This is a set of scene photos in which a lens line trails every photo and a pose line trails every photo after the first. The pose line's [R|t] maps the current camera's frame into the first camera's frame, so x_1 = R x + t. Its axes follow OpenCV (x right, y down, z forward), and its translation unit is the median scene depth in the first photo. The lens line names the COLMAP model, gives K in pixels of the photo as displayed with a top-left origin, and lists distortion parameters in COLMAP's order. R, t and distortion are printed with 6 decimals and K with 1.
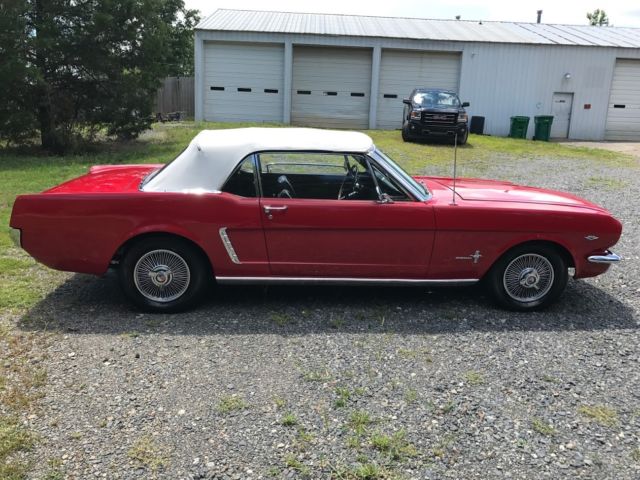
lens RADIAL K [[530.4, 0, 320.8], [0, 530.4, 244.8], [0, 0, 1]] dist [0.017698, -0.018808]
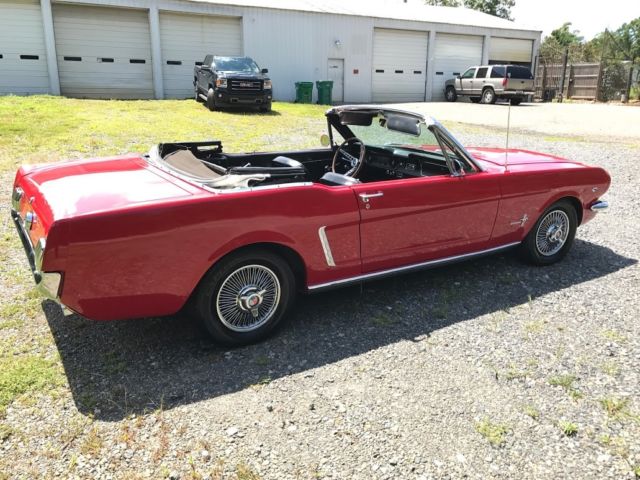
lens RADIAL K [[530.4, 0, 320.1], [0, 530.4, 238.6], [0, 0, 1]] dist [0.017698, -0.018808]
pose [[0.891779, -0.148786, 0.427309, -0.481018], [0.128471, 0.988783, 0.076174, -0.067847], [-0.433850, -0.013034, 0.900891, 0.235484]]
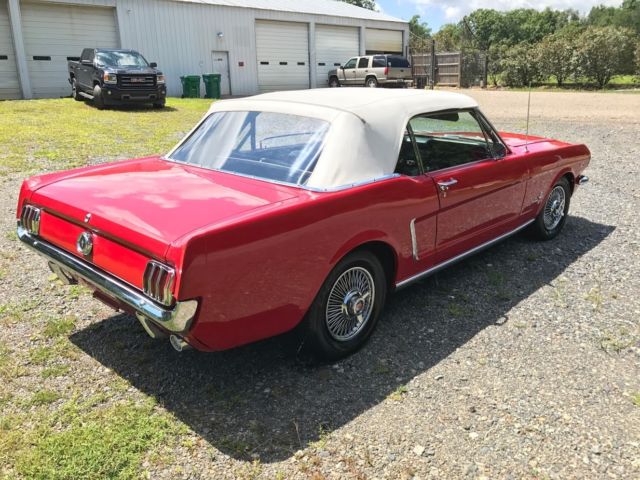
lens RADIAL K [[530.4, 0, 319.9], [0, 530.4, 235.4], [0, 0, 1]] dist [0.017698, -0.018808]
pose [[0.754386, -0.229848, 0.614876, -0.686443], [0.198575, 0.972714, 0.119982, -0.115142], [-0.625676, 0.031586, 0.779444, 0.428191]]
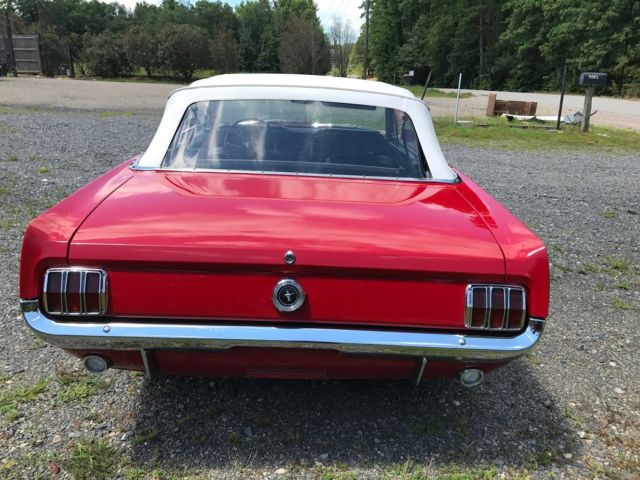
lens RADIAL K [[530.4, 0, 320.2], [0, 530.4, 239.9], [0, 0, 1]] dist [0.017698, -0.018808]
pose [[0.094748, -0.329408, 0.939422, -0.874520], [0.216638, 0.927874, 0.303510, -0.236910], [-0.971643, 0.174757, 0.159276, 0.949278]]
